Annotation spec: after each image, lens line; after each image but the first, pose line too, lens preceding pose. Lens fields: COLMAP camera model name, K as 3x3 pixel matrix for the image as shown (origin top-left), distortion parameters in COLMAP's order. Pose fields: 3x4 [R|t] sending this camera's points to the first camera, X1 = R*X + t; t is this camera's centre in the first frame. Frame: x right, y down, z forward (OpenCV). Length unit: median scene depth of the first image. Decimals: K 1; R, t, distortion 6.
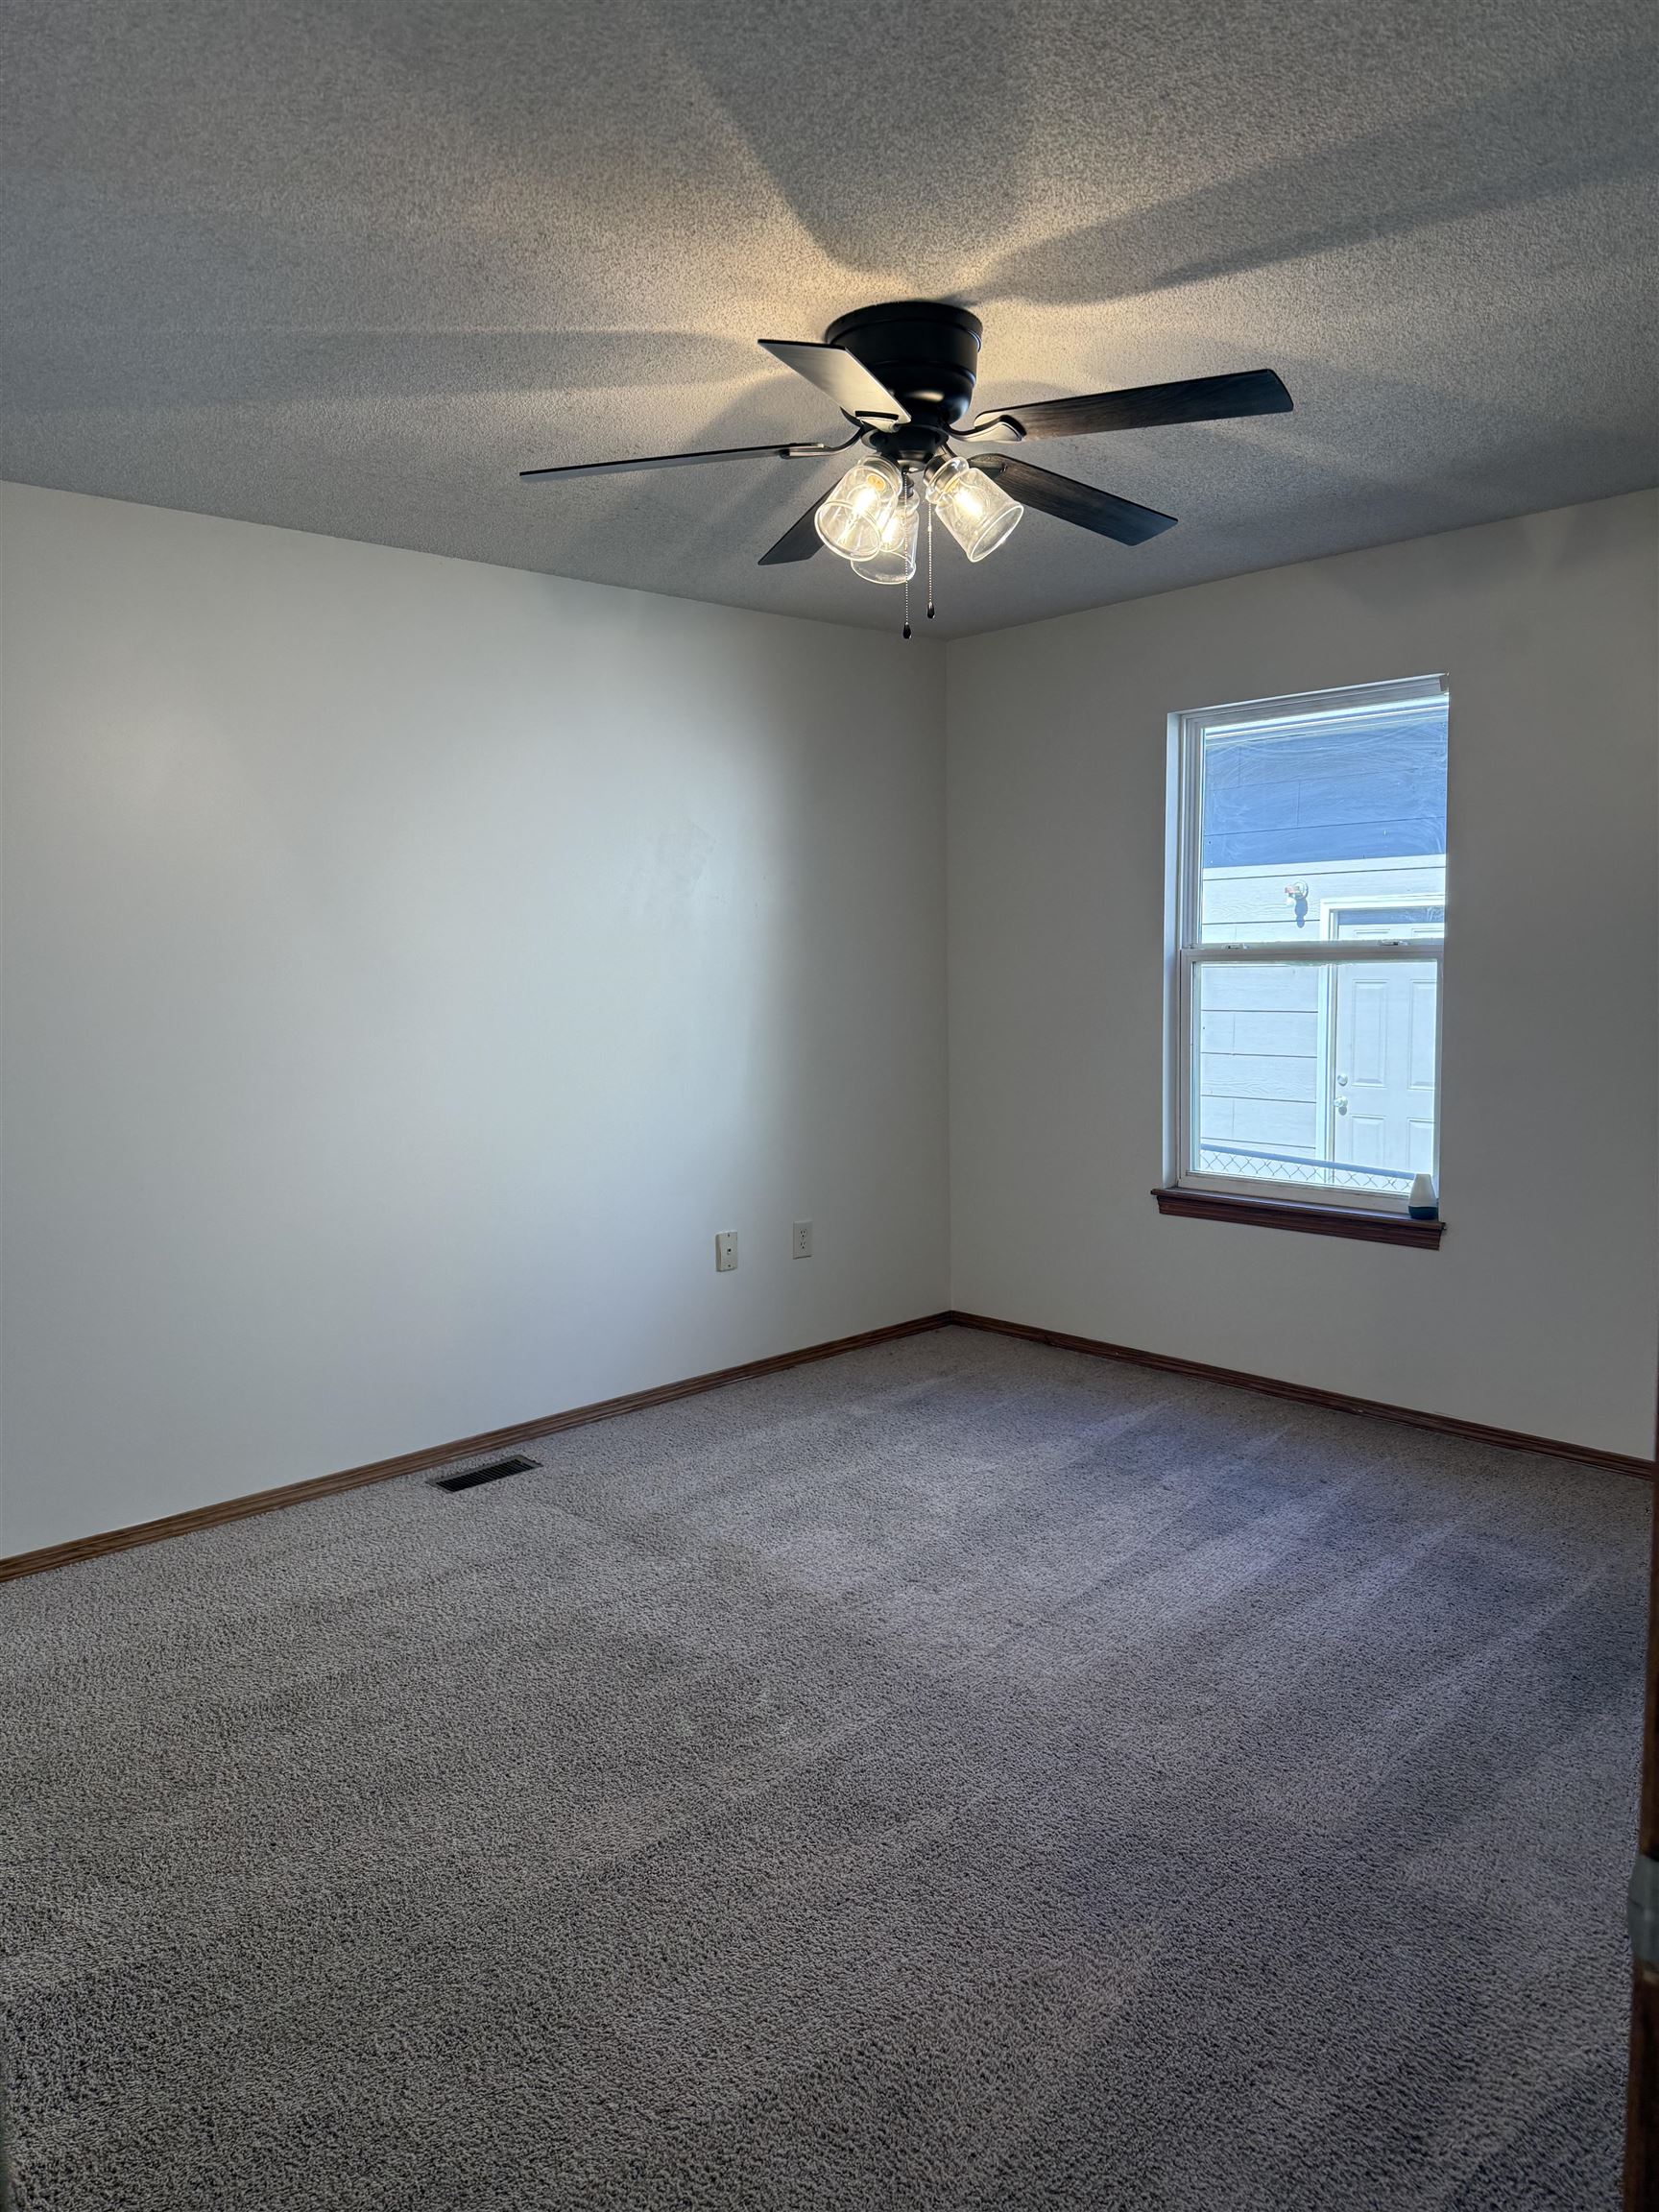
lens RADIAL K [[1540.5, 0, 828.4], [0, 1540.5, 1103.5], [0, 0, 1]] dist [0.016482, -0.030310]
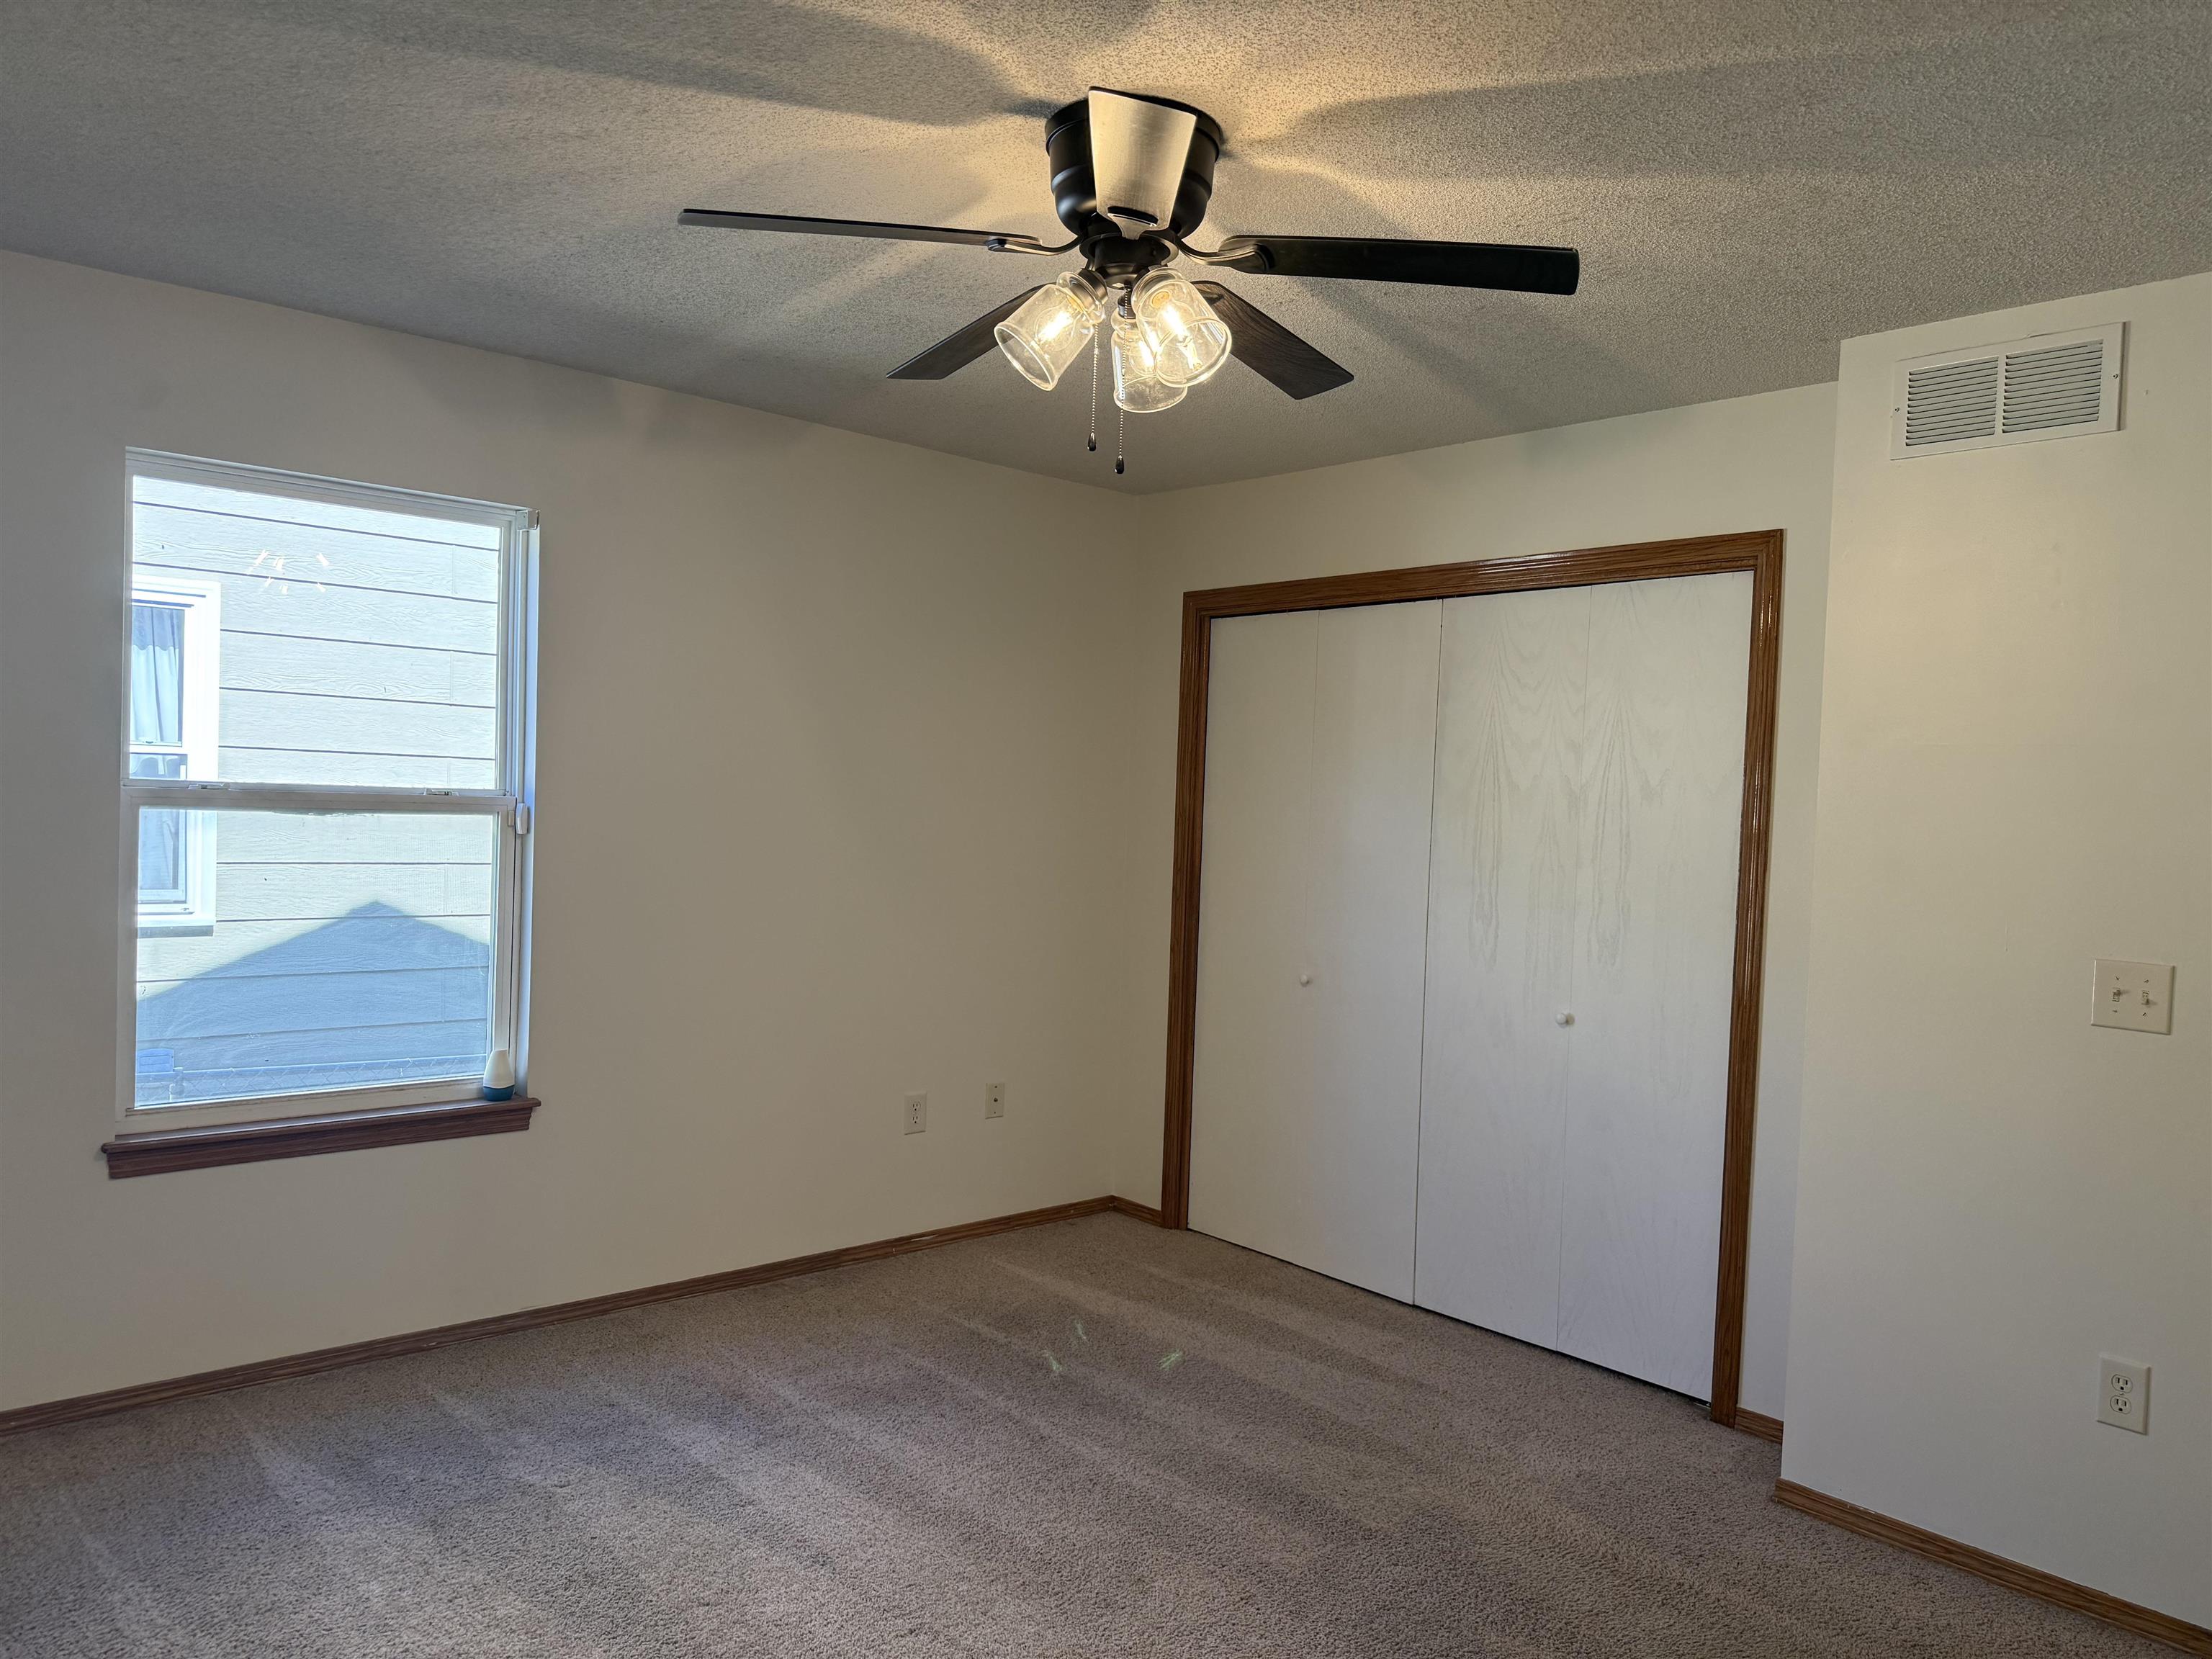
lens RADIAL K [[1540.5, 0, 1101.5], [0, 1540.5, 835.9], [0, 0, 1]] dist [0.016482, -0.030310]
pose [[0.034120, -0.012918, 0.999334, -0.587216], [0.064089, 0.997887, 0.010711, -0.077186], [-0.997361, 0.063680, 0.034876, 0.711837]]
